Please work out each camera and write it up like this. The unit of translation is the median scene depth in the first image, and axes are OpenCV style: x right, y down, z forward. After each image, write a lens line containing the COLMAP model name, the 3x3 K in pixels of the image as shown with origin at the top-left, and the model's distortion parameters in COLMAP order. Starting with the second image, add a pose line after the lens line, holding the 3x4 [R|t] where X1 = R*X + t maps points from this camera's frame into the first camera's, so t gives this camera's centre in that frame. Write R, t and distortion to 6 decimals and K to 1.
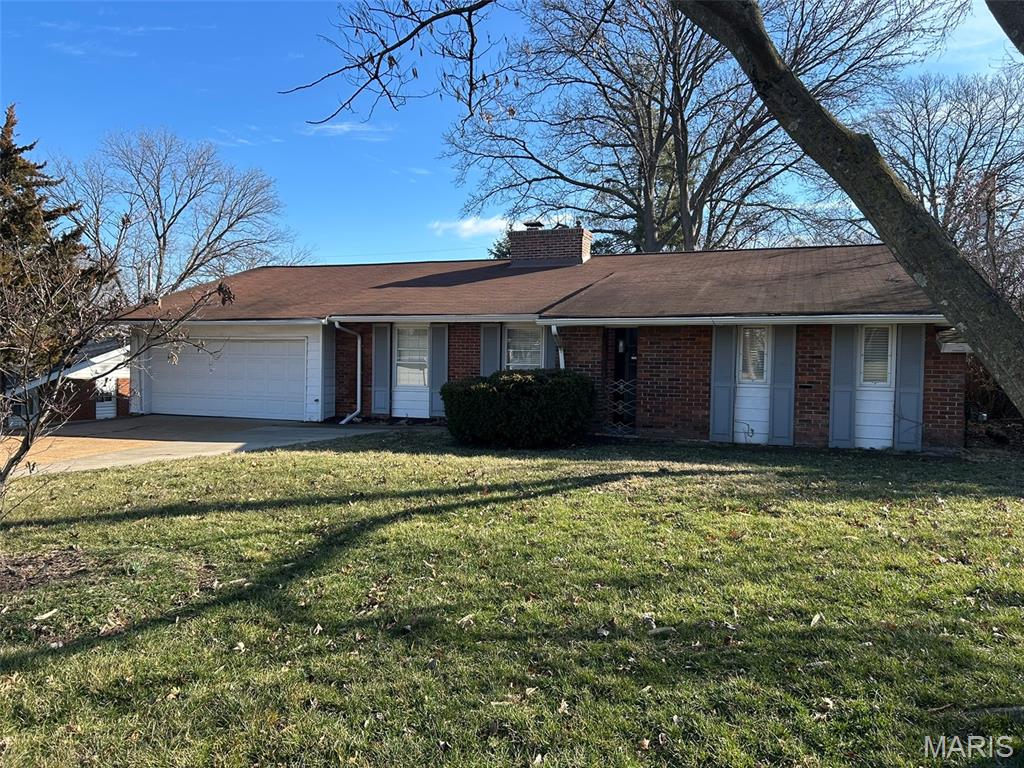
lens RADIAL K [[695.6, 0, 512.0], [0, 695.6, 384.0], [0, 0, 1]] dist [0.032676, 0.000351]
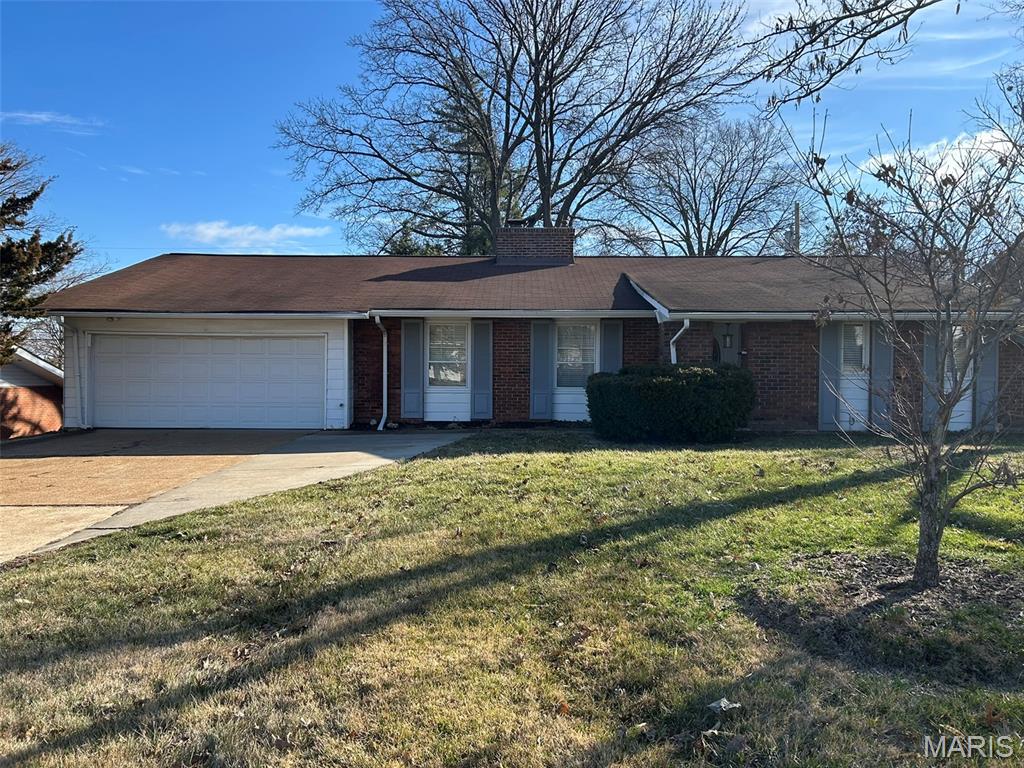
lens RADIAL K [[695.6, 0, 512.0], [0, 695.6, 384.0], [0, 0, 1]] dist [0.032676, 0.000351]
pose [[0.952352, -0.015520, 0.304605, -0.346349], [0.018663, 0.999798, -0.007409, 0.007468], [-0.304429, 0.012741, 0.952450, 0.093419]]
